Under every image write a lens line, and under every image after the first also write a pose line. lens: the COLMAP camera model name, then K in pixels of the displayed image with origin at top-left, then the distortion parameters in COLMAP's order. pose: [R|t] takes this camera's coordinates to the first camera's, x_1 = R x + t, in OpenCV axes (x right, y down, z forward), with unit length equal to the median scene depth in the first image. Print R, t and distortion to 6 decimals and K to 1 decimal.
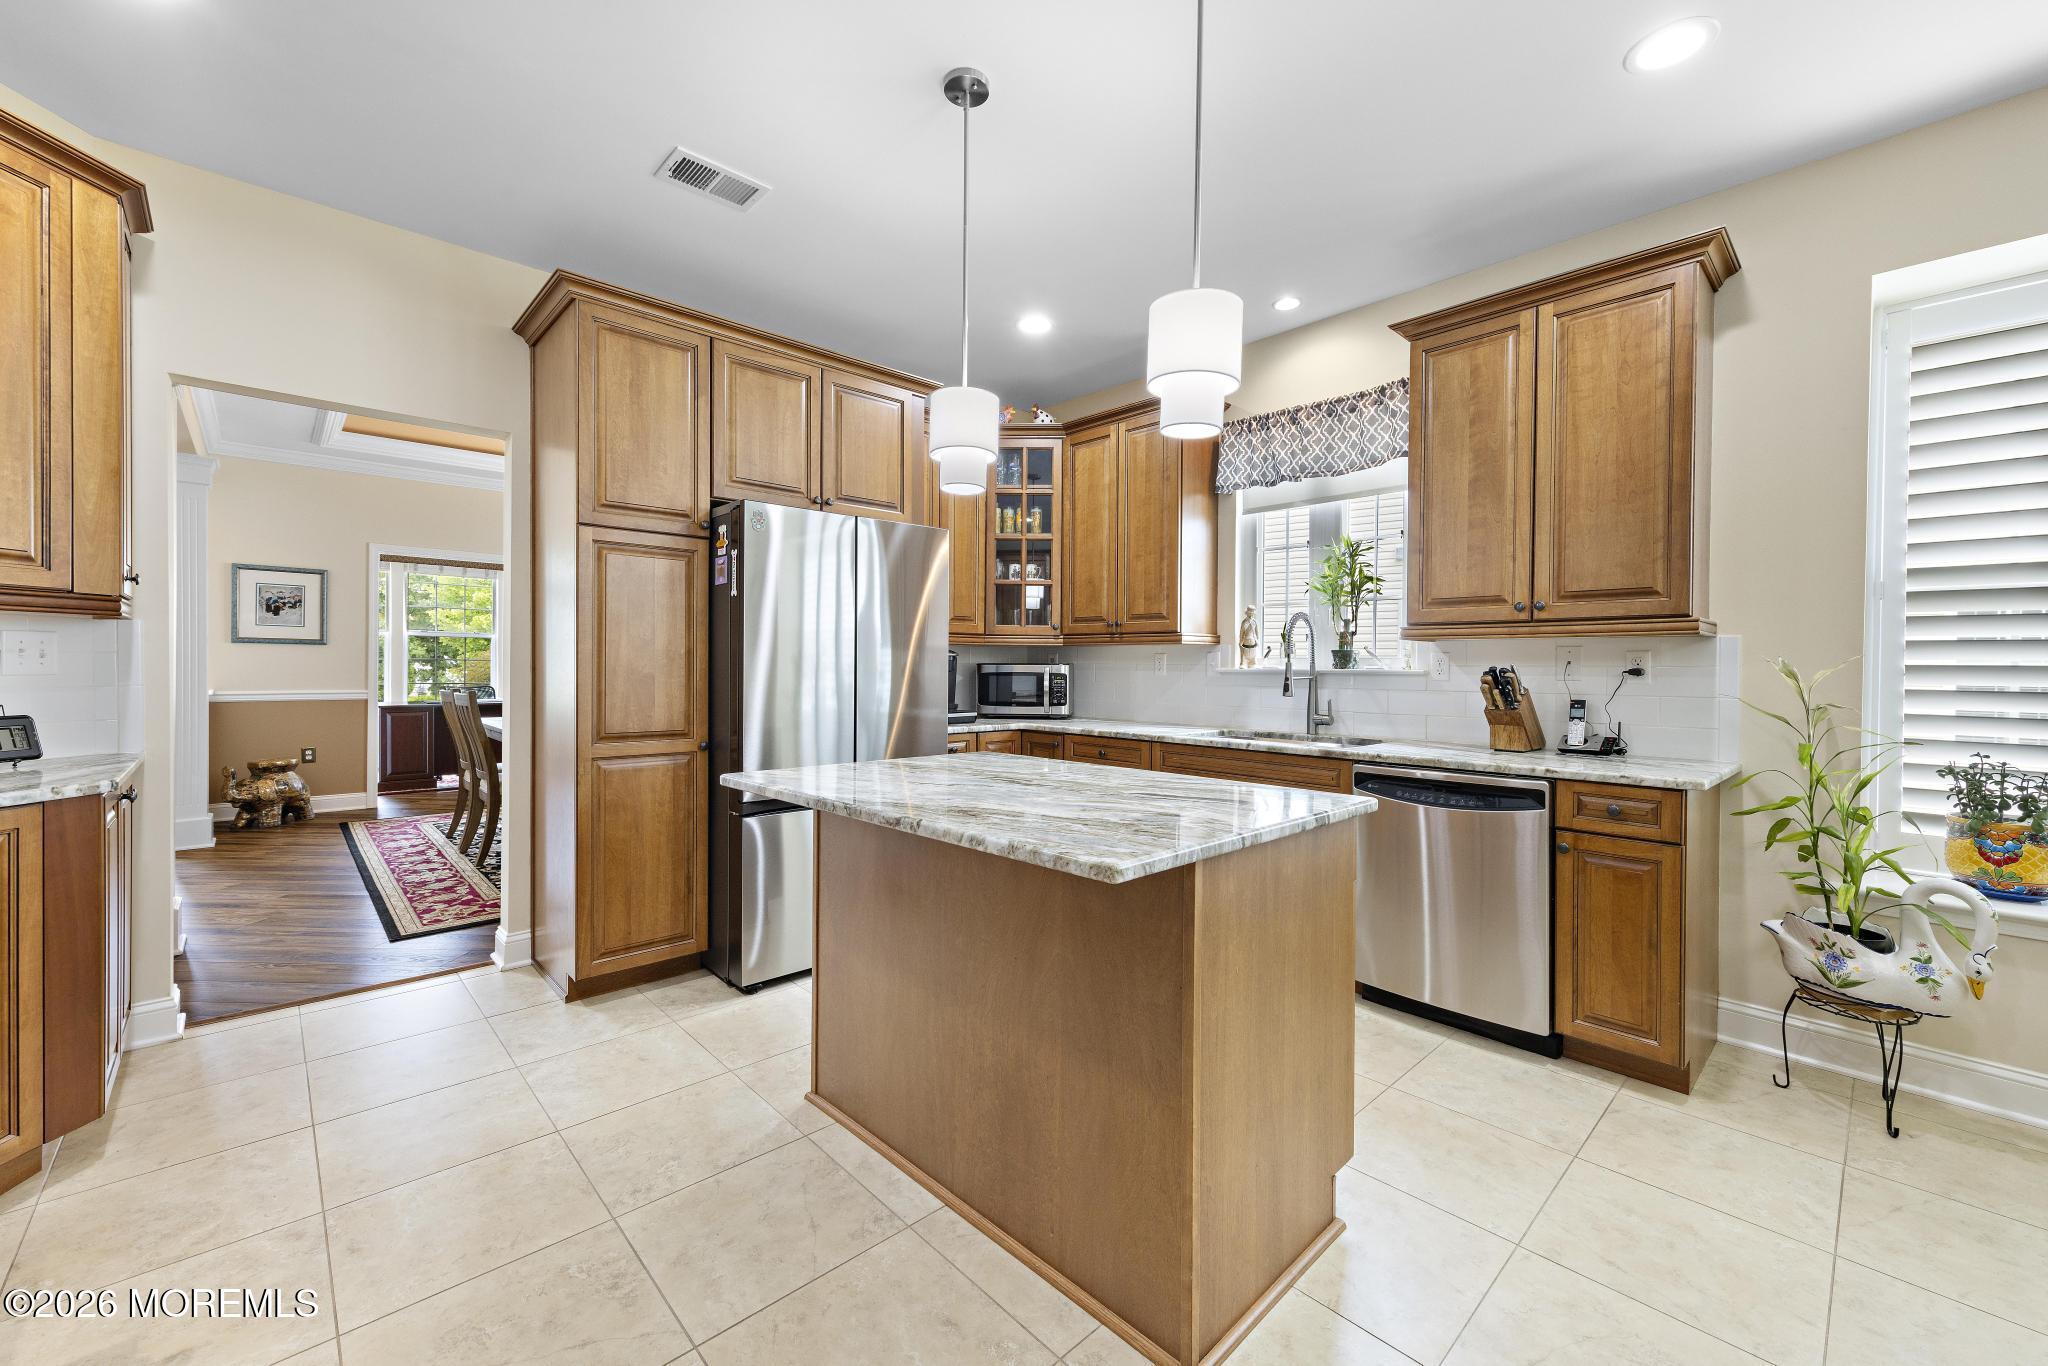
lens RADIAL K [[797.5, 0, 1035.9], [0, 797.5, 678.4], [0, 0, 1]] dist [-0.002210, 0.003799]
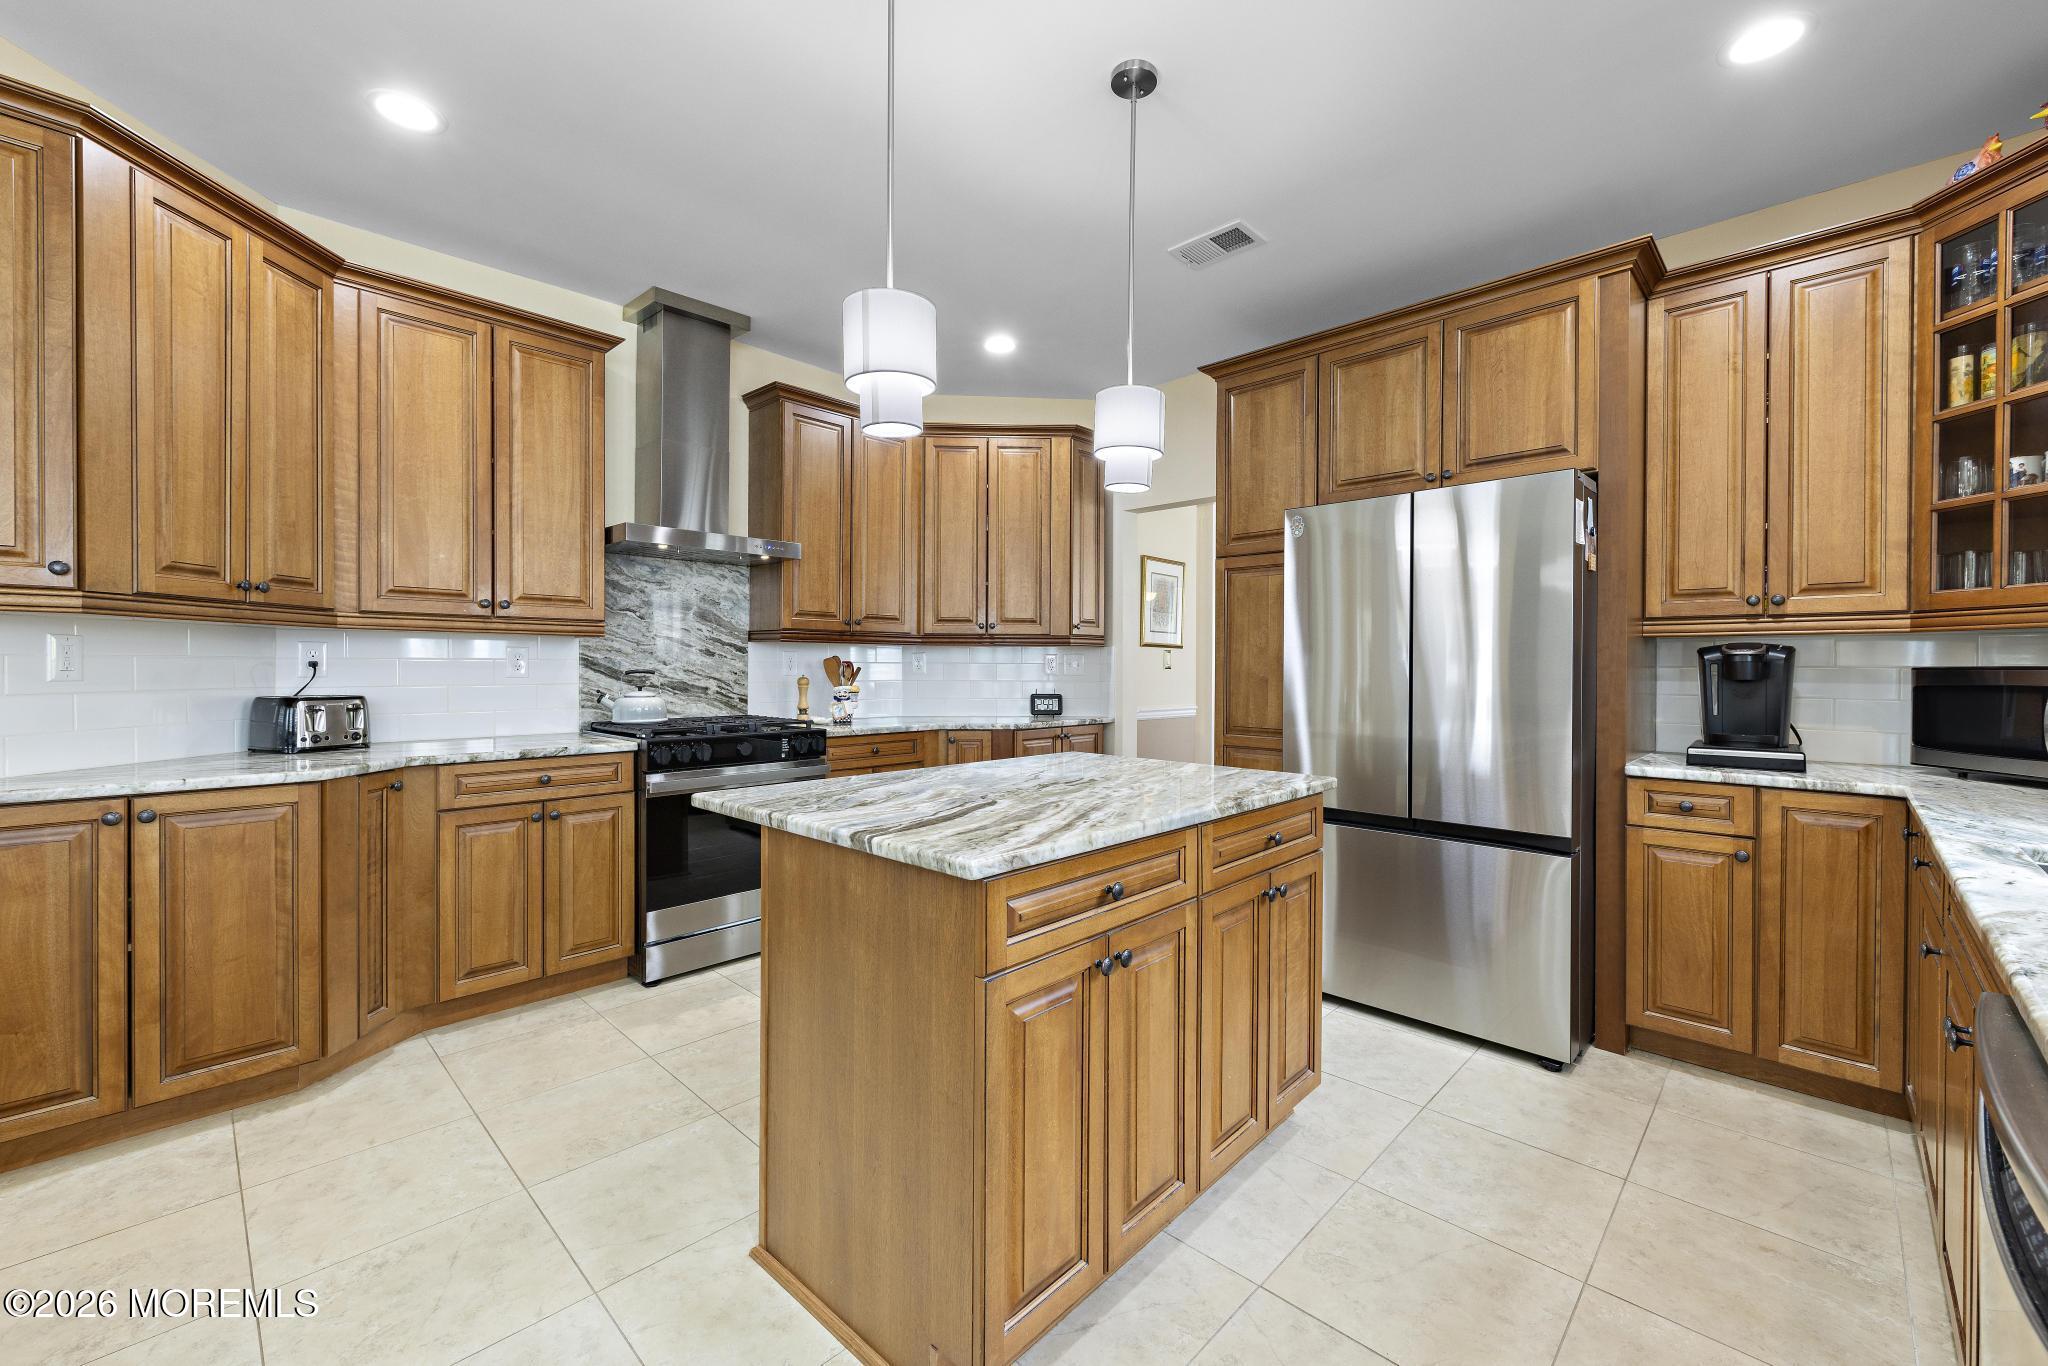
lens RADIAL K [[834.1, 0, 1019.6], [0, 834.1, 672.3], [0, 0, 1]] dist [-0.000642, 0.000689]
pose [[0.030897, -0.001308, -0.999522, 0.809473], [-0.021468, 0.999768, -0.001972, -0.004022], [0.999292, 0.021519, 0.030862, 0.719256]]
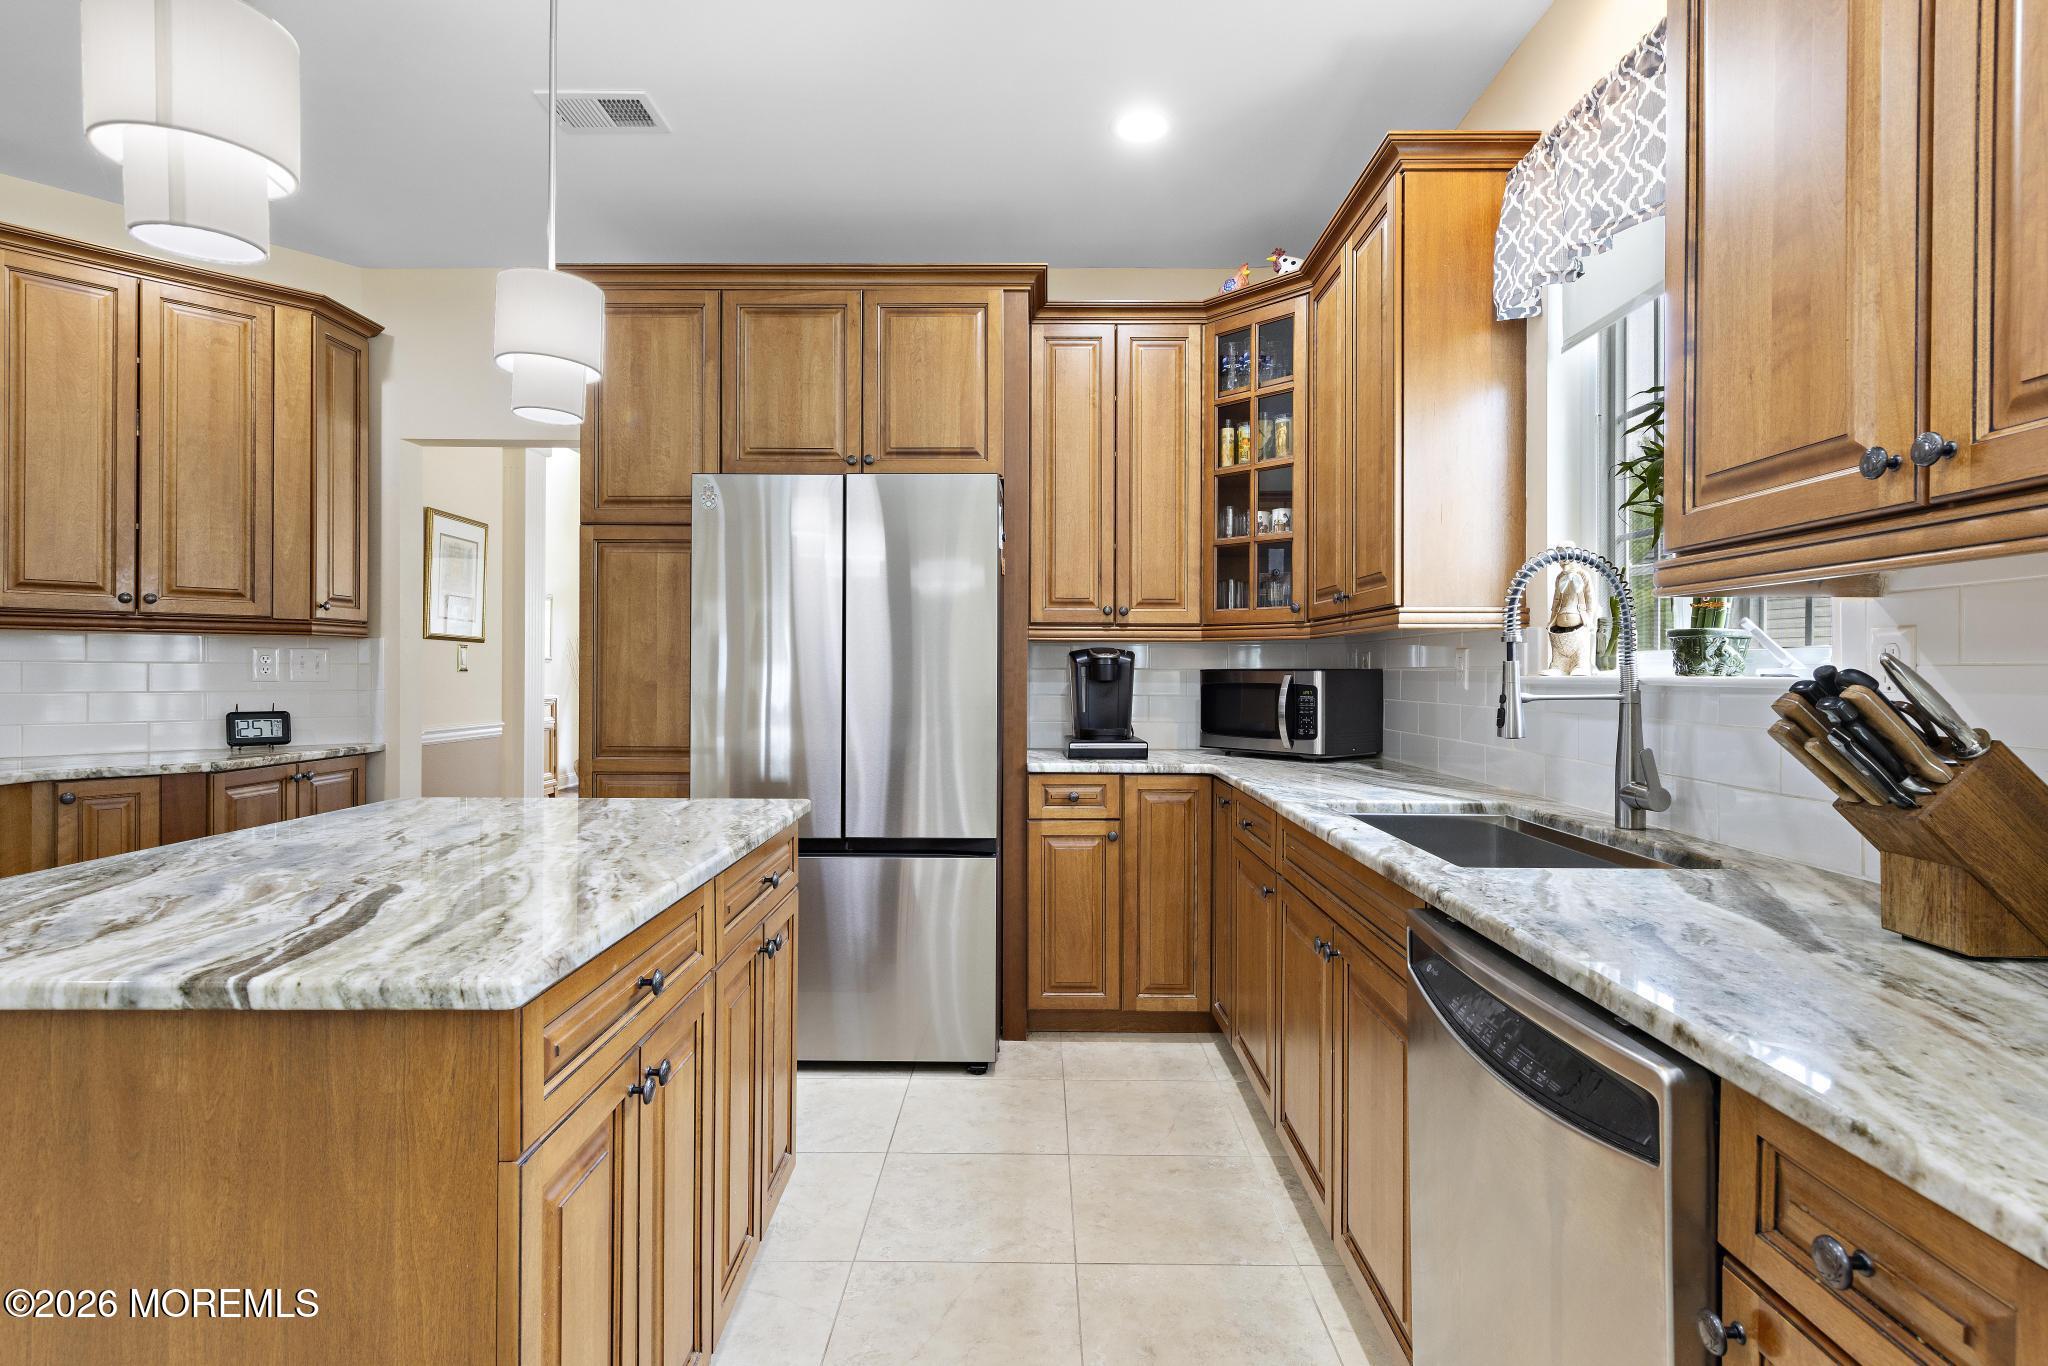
lens RADIAL K [[1004.8, 0, 1043.8], [0, 1004.8, 672.0], [0, 0, 1]] dist [0.008573, -0.002751]
pose [[0.721324, -0.004589, -0.692582, 0.719605], [-0.010359, 0.999795, -0.017414, -0.002411], [0.692520, 0.019735, 0.721129, 0.573701]]
